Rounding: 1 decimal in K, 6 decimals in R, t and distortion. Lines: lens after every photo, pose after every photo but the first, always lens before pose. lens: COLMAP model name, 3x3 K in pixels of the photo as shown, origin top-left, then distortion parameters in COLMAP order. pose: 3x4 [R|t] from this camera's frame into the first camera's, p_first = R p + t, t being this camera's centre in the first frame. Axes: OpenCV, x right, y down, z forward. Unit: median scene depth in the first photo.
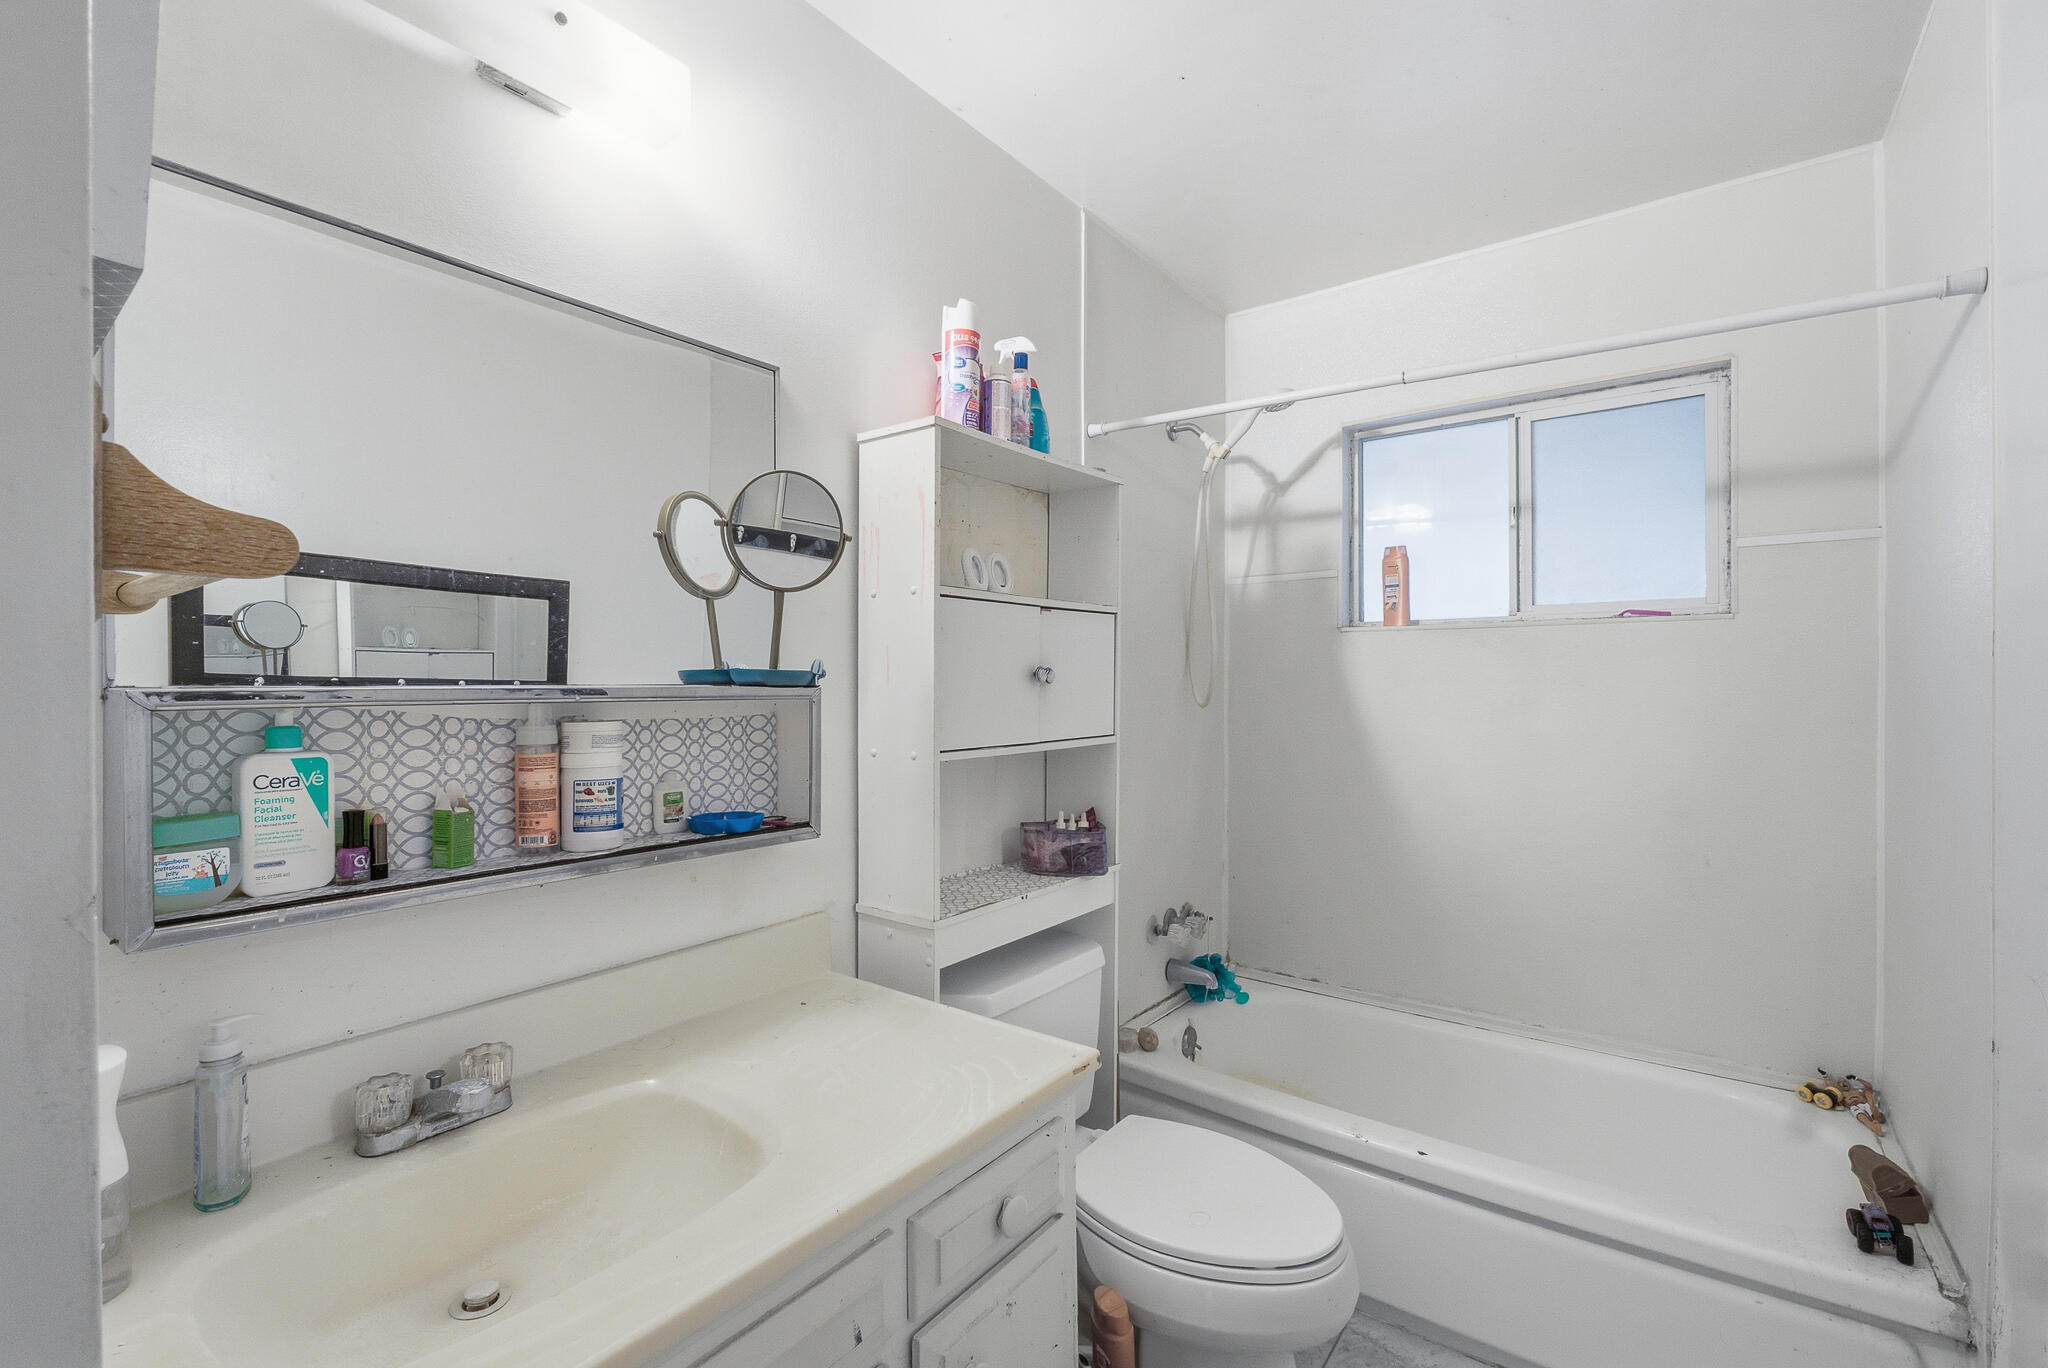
lens RADIAL K [[893.0, 0, 1022.2], [0, 893.0, 679.4], [0, 0, 1]] dist [-0.001403, -0.000137]
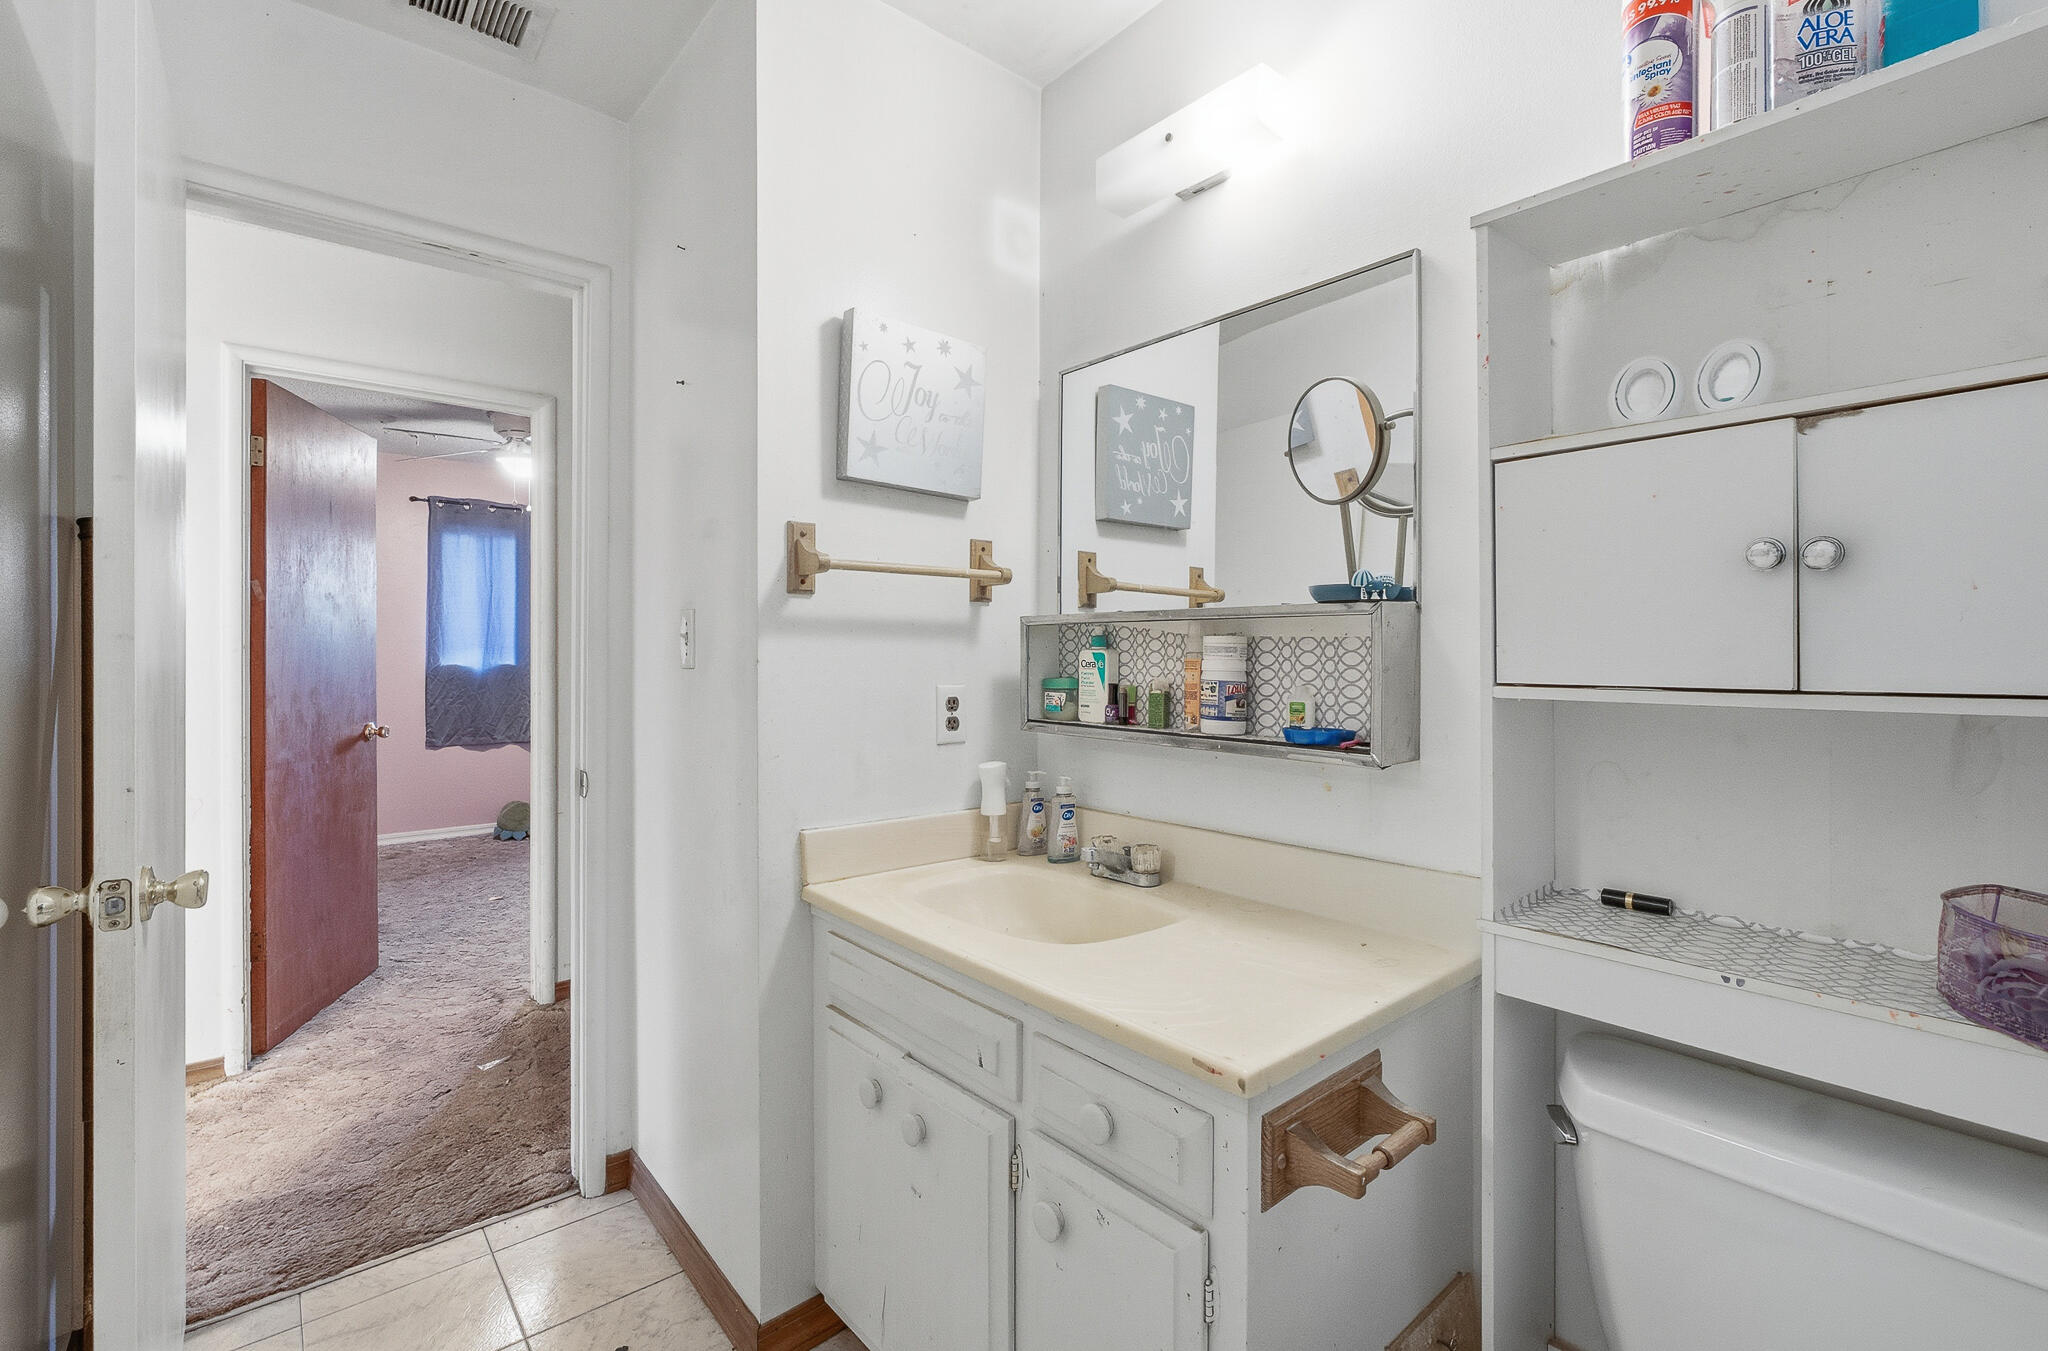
lens RADIAL K [[905.4, 0, 1019.6], [0, 905.4, 651.5], [0, 0, 1]] dist [-0.000590, -0.000039]
pose [[-0.217236, -0.000371, -0.976119, 0.788032], [0.002635, 0.999996, -0.000966, 0.063228], [0.976116, -0.002782, -0.217234, 0.907693]]
